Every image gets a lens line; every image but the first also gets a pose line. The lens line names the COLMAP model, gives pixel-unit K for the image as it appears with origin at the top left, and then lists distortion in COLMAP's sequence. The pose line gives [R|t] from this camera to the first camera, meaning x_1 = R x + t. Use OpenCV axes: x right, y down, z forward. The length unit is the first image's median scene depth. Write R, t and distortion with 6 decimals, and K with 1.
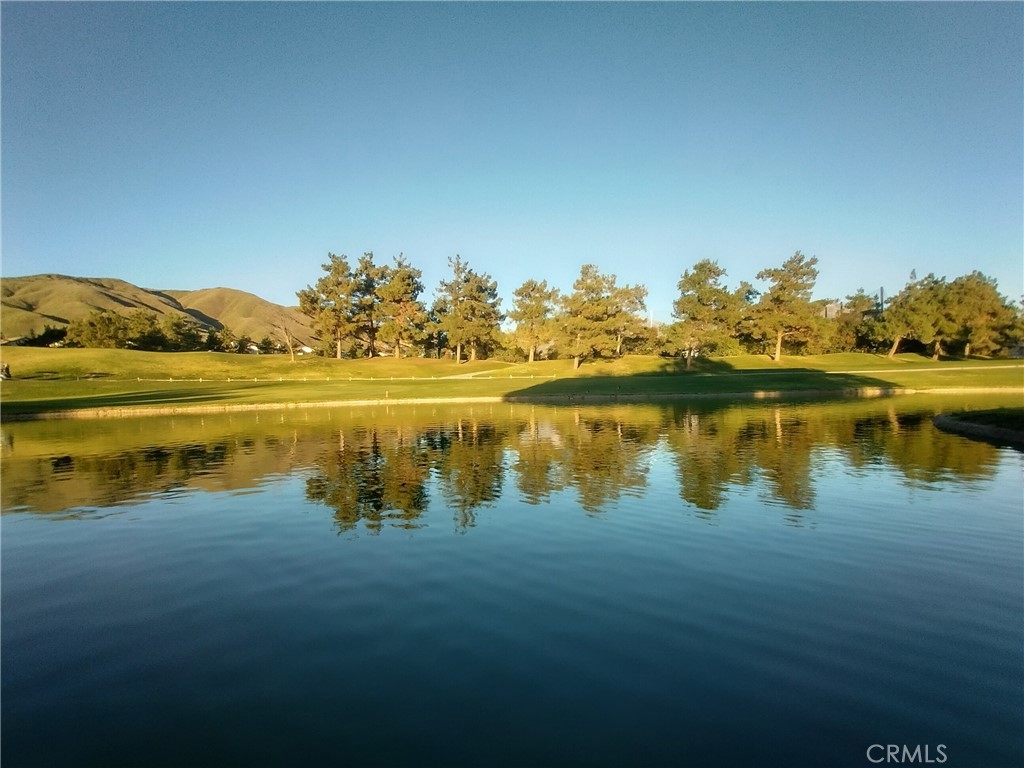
lens RADIAL K [[482.5, 0, 513.1], [0, 482.5, 410.8], [0, 0, 1]] dist [-0.004106, -0.002152]
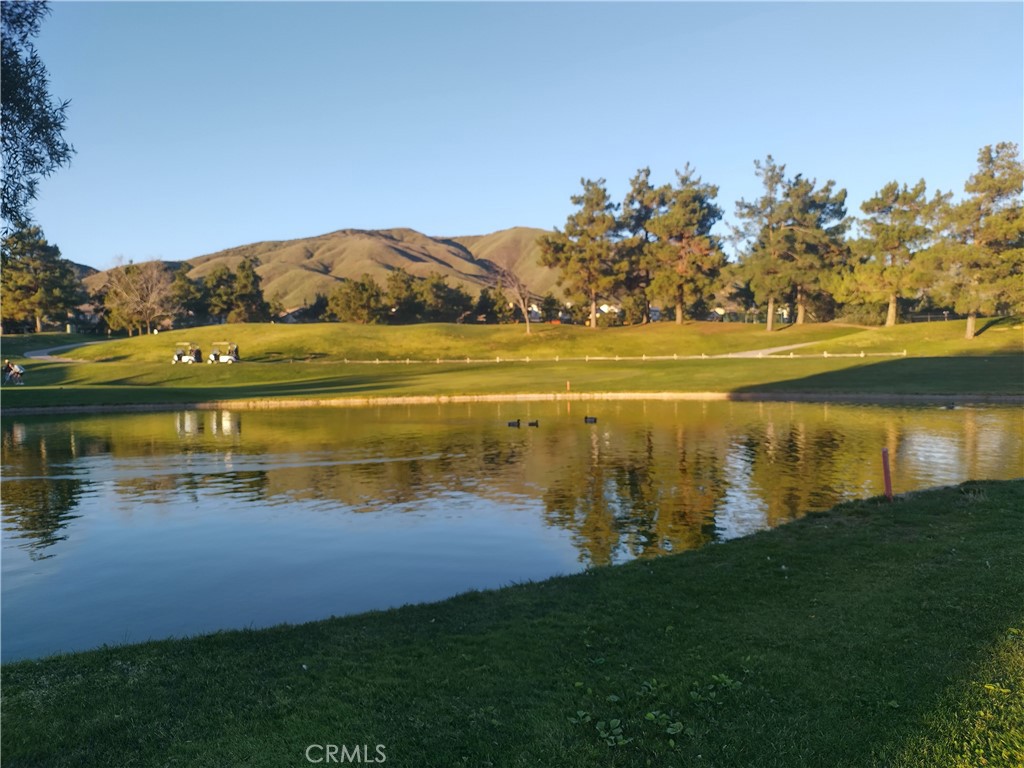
lens RADIAL K [[766.6, 0, 515.5], [0, 766.6, 390.5], [0, 0, 1]] dist [0.011500, -0.010589]
pose [[0.853842, 0.018833, -0.520191, 0.122124], [-0.024741, 0.999684, -0.004418, -0.009204], [0.519944, 0.016642, 0.854038, -0.005040]]
